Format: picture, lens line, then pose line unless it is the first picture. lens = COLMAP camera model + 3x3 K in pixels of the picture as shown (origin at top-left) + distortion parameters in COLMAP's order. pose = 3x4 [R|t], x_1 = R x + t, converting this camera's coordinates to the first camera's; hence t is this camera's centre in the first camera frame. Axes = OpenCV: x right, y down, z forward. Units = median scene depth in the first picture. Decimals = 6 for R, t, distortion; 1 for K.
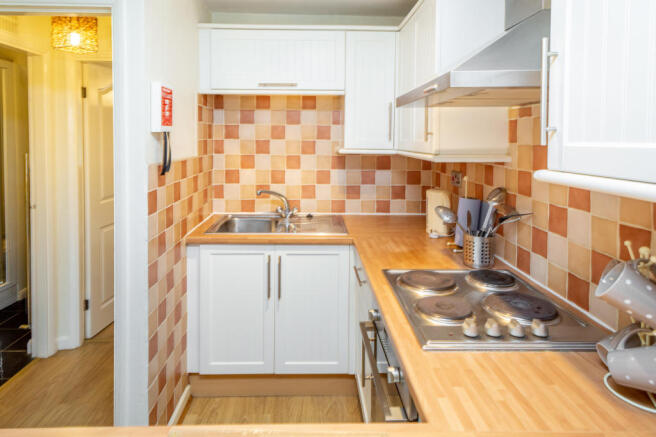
lens RADIAL K [[376.0, 0, 328.0], [0, 376.0, 218.5], [0, 0, 1]] dist [0.003798, 0.000755]
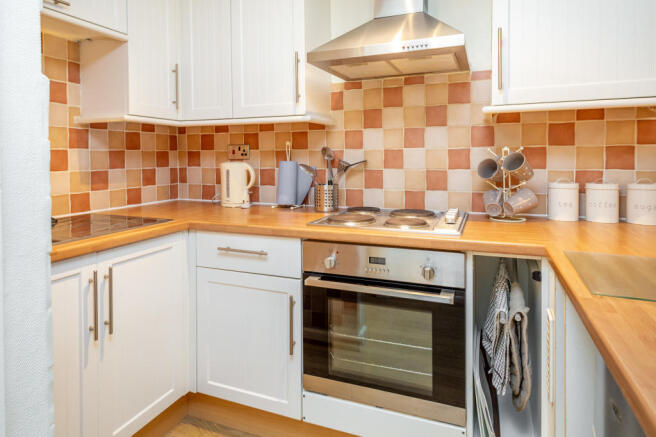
lens RADIAL K [[397.0, 0, 328.0], [0, 397.0, 218.5], [0, 0, 1]] dist [0.001816, 0.000739]
pose [[0.409212, -0.155571, 0.899079, -0.482312], [0.195540, 0.977417, 0.080127, 0.029087], [-0.891240, 0.143017, 0.430391, 0.294679]]
